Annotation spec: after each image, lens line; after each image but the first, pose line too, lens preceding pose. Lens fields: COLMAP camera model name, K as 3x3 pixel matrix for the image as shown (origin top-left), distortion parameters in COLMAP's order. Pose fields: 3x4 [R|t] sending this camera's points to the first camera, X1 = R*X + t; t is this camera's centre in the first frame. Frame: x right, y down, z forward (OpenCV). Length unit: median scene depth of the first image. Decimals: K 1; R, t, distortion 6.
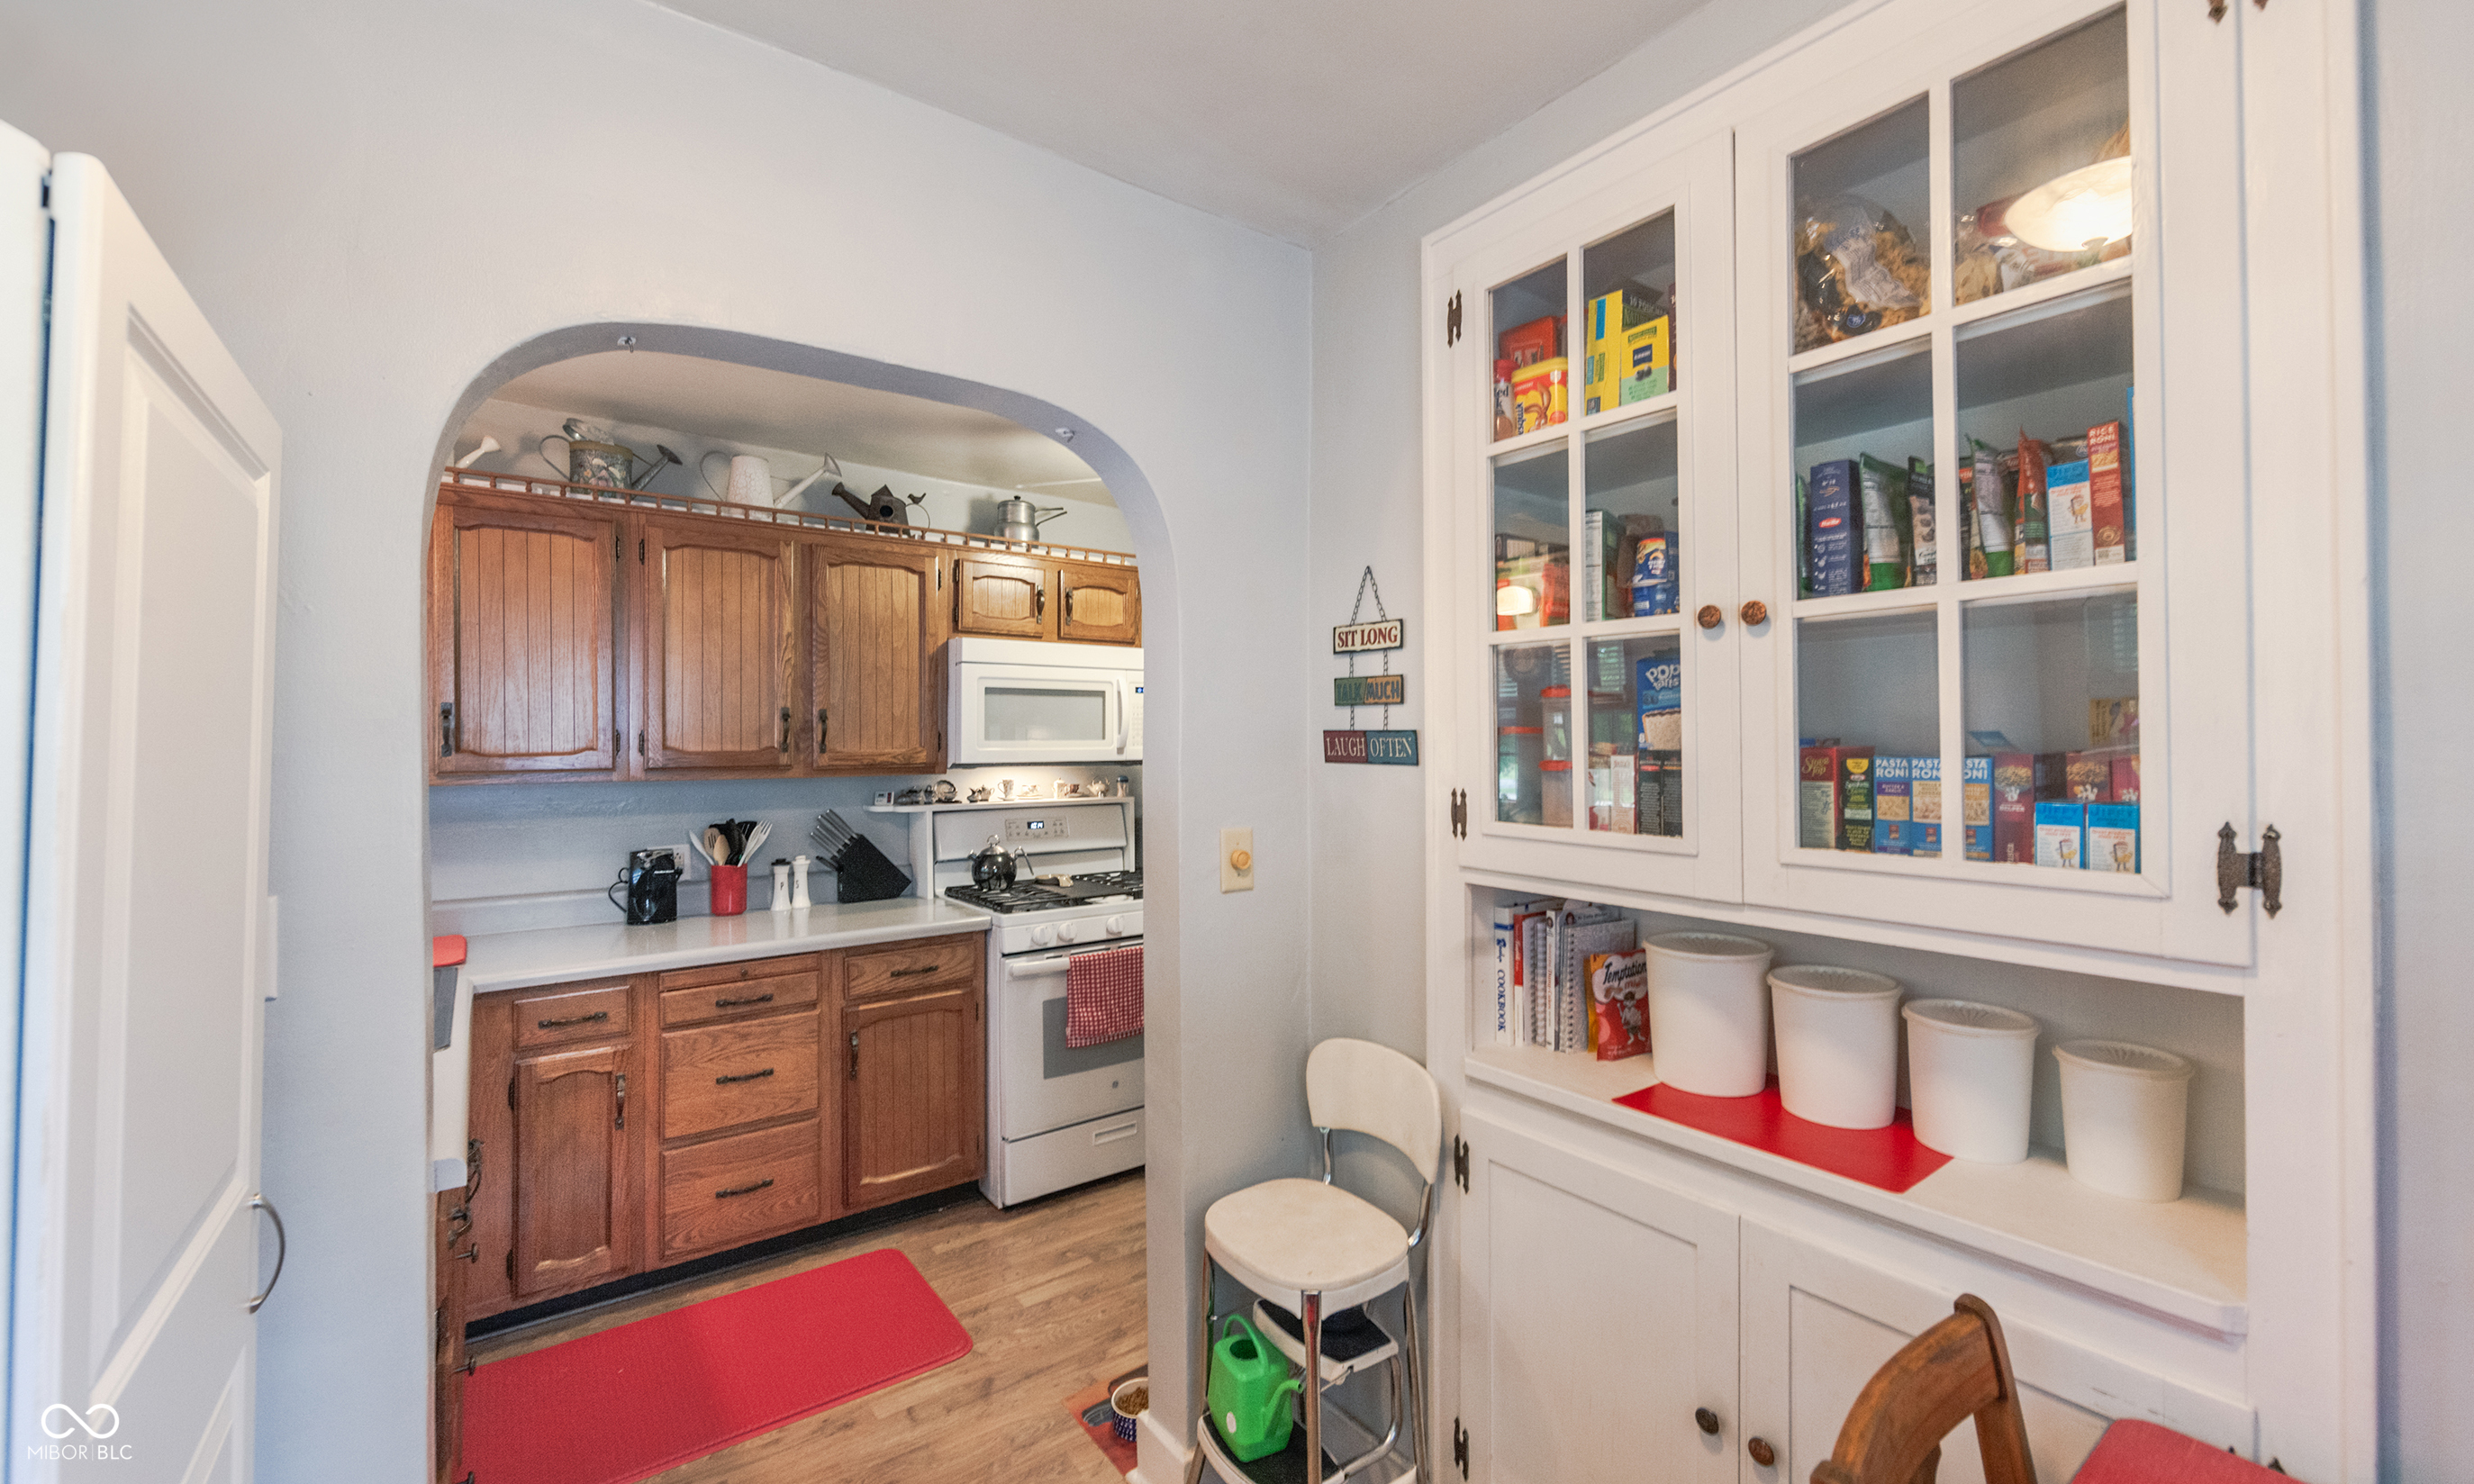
lens RADIAL K [[995.8, 0, 1235.9], [0, 995.8, 741.4], [0, 0, 1]] dist [-0.002001, -0.000289]
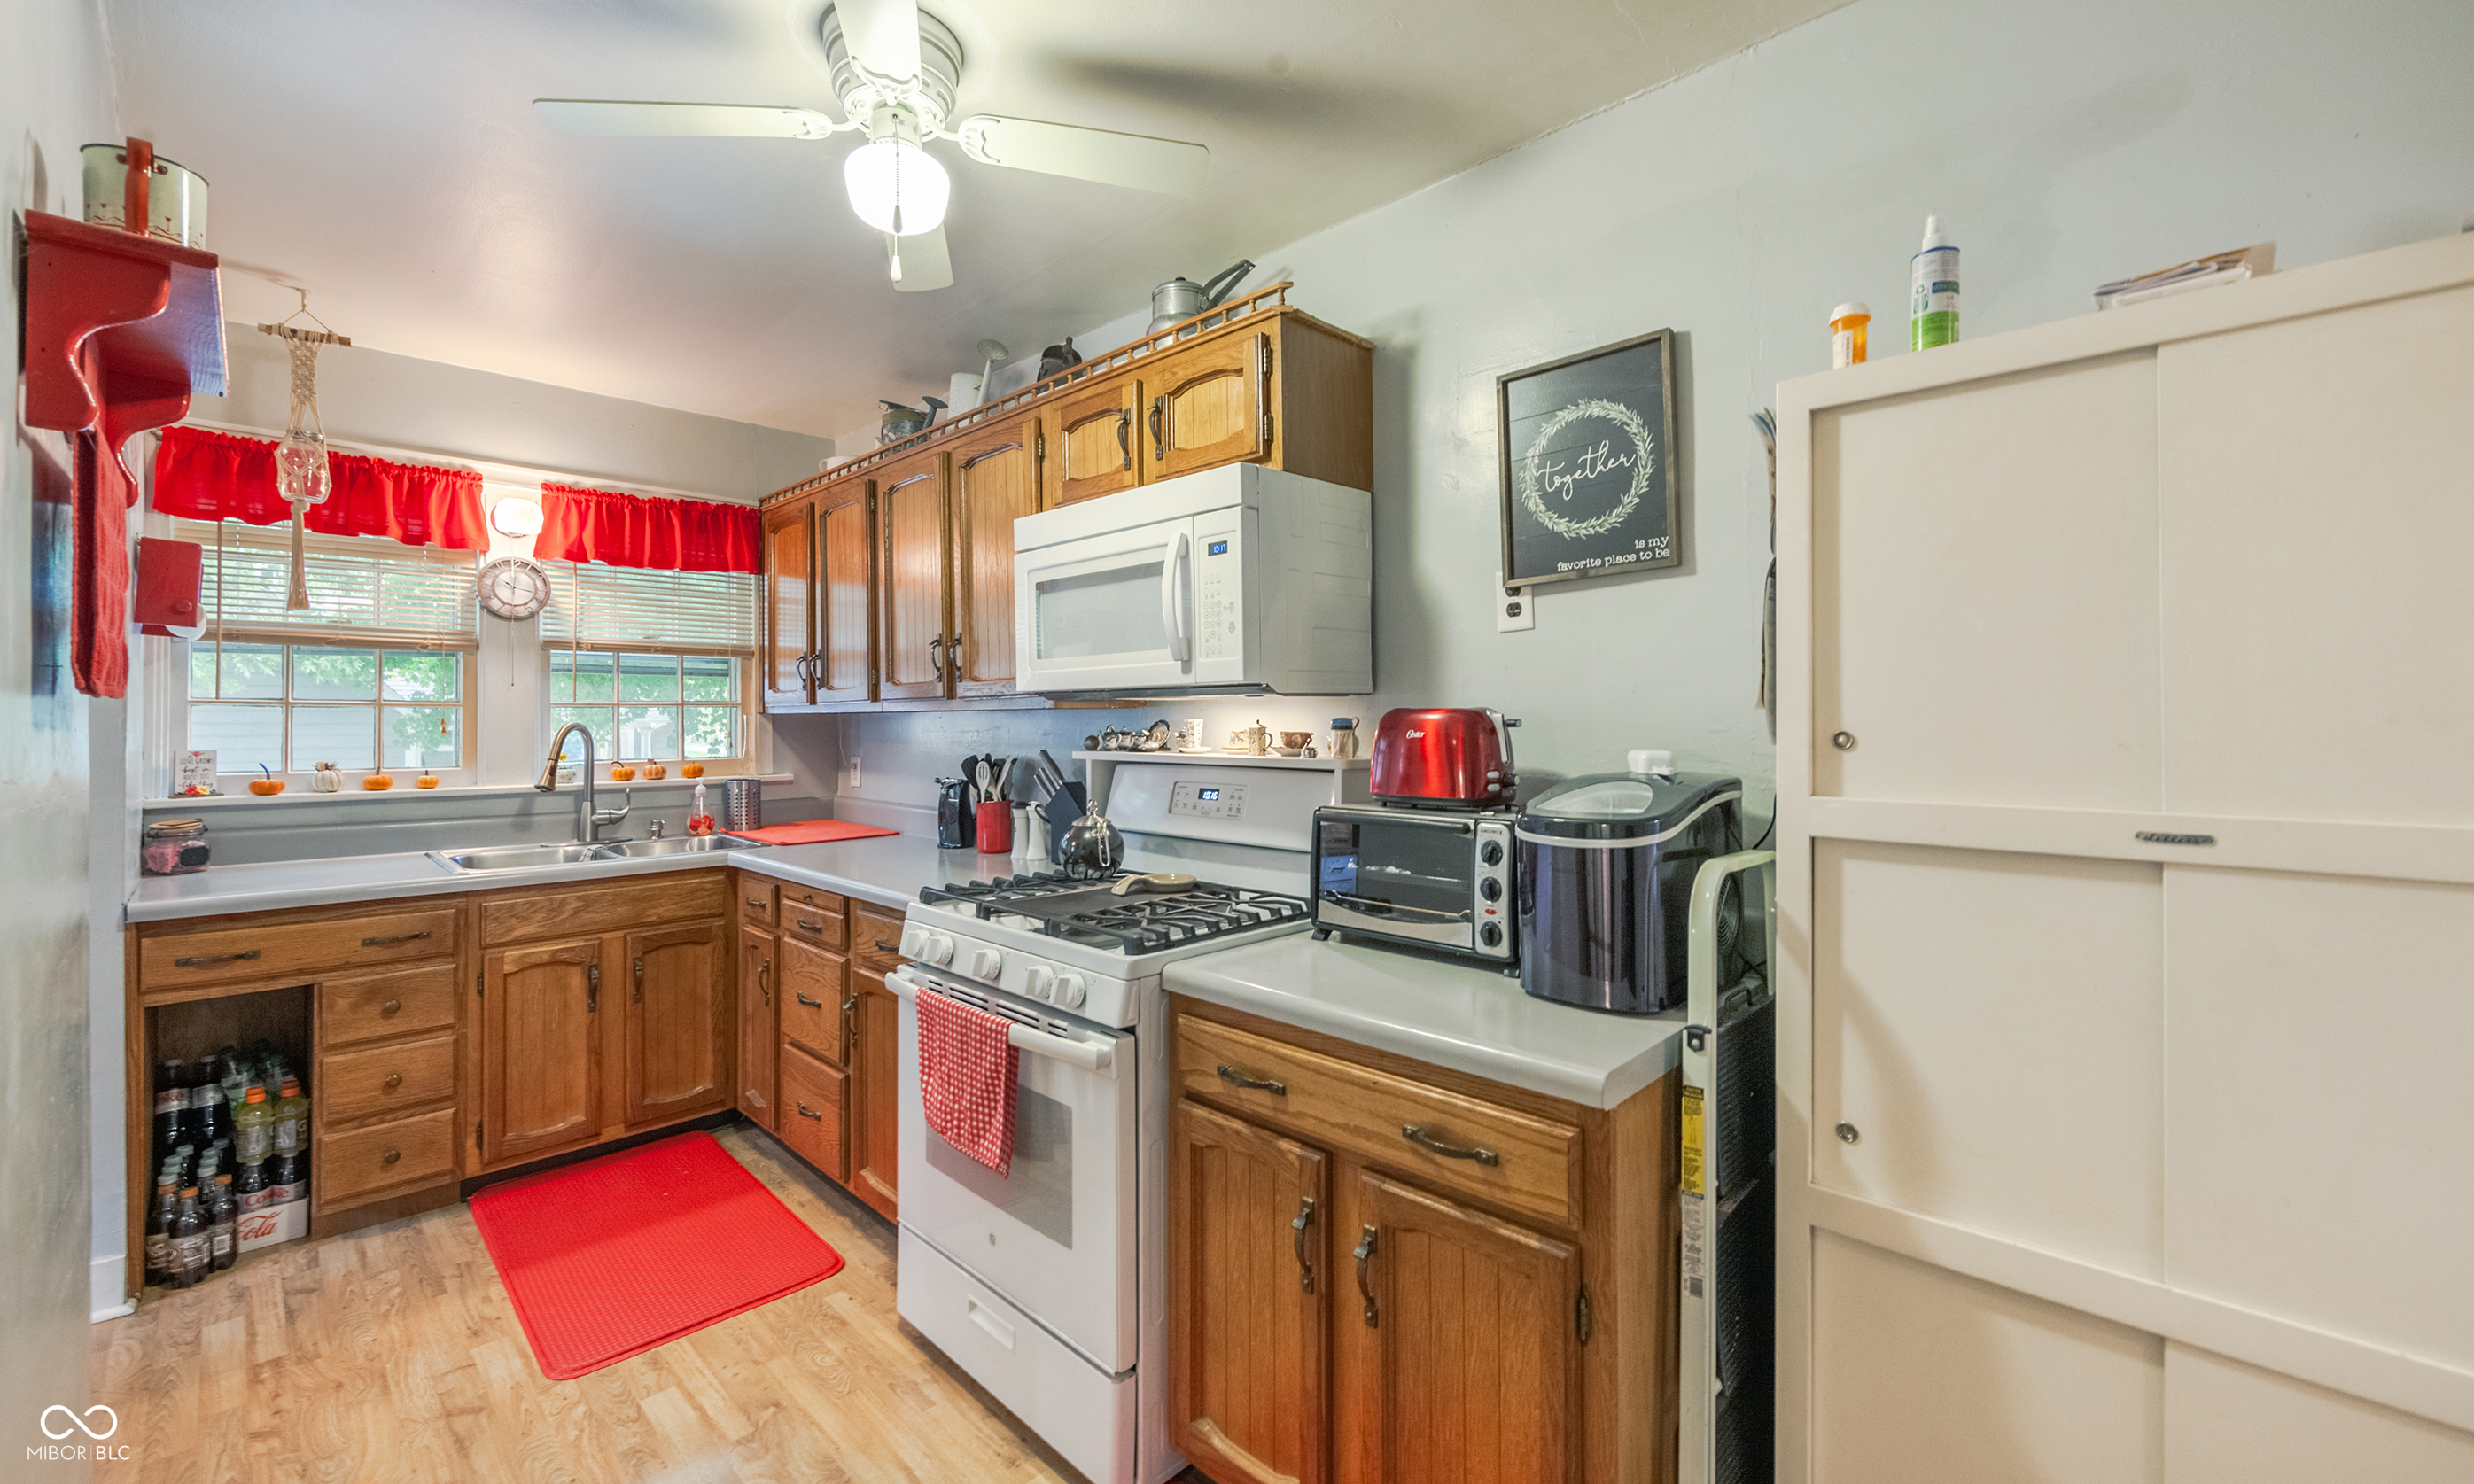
lens RADIAL K [[995.8, 0, 1239.4], [0, 995.8, 711.2], [0, 0, 1]] dist [-0.002001, -0.000289]
pose [[0.145420, -0.005878, -0.989352, 0.475719], [0.003122, 0.999980, -0.005482, 0.040883], [0.989365, -0.002291, 0.145436, 1.063970]]
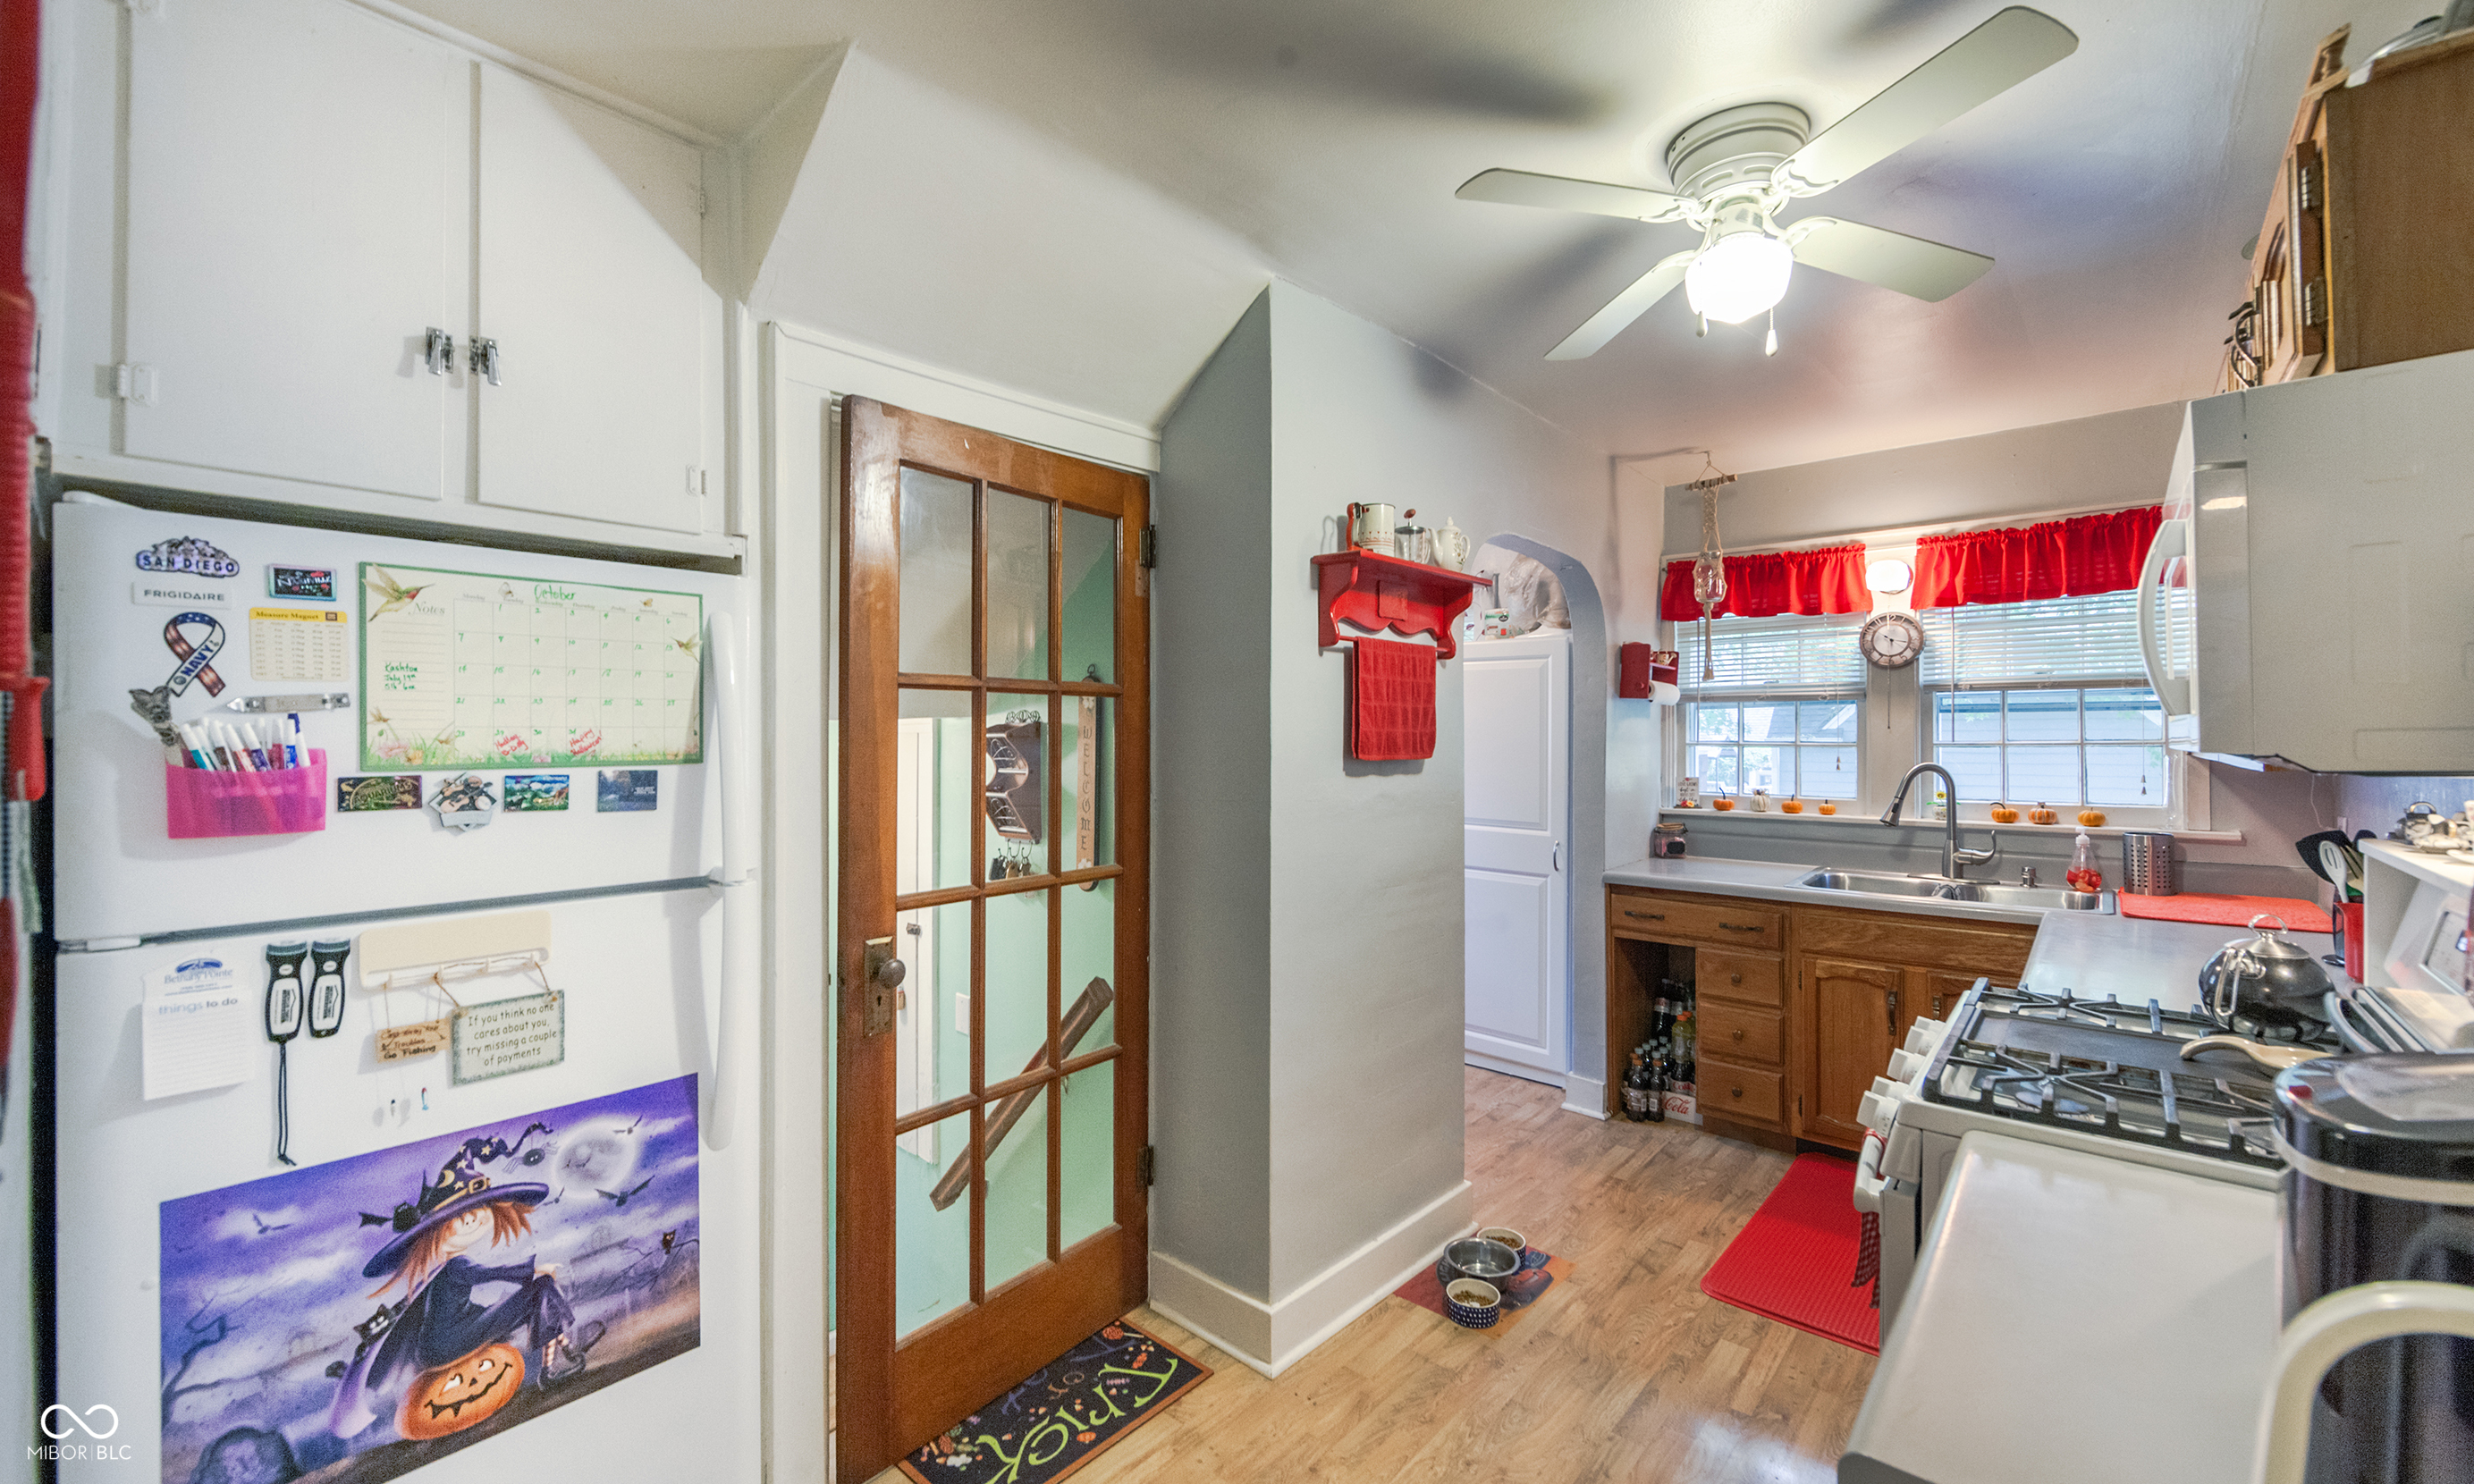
lens RADIAL K [[995.8, 0, 1239.3], [0, 995.8, 732.1], [0, 0, 1]] dist [-0.002001, -0.000289]
pose [[-0.981206, 0.005572, -0.192881, 0.308657], [0.006830, 0.999960, -0.005858, 0.013474], [0.192840, -0.007065, -0.981205, 1.435822]]
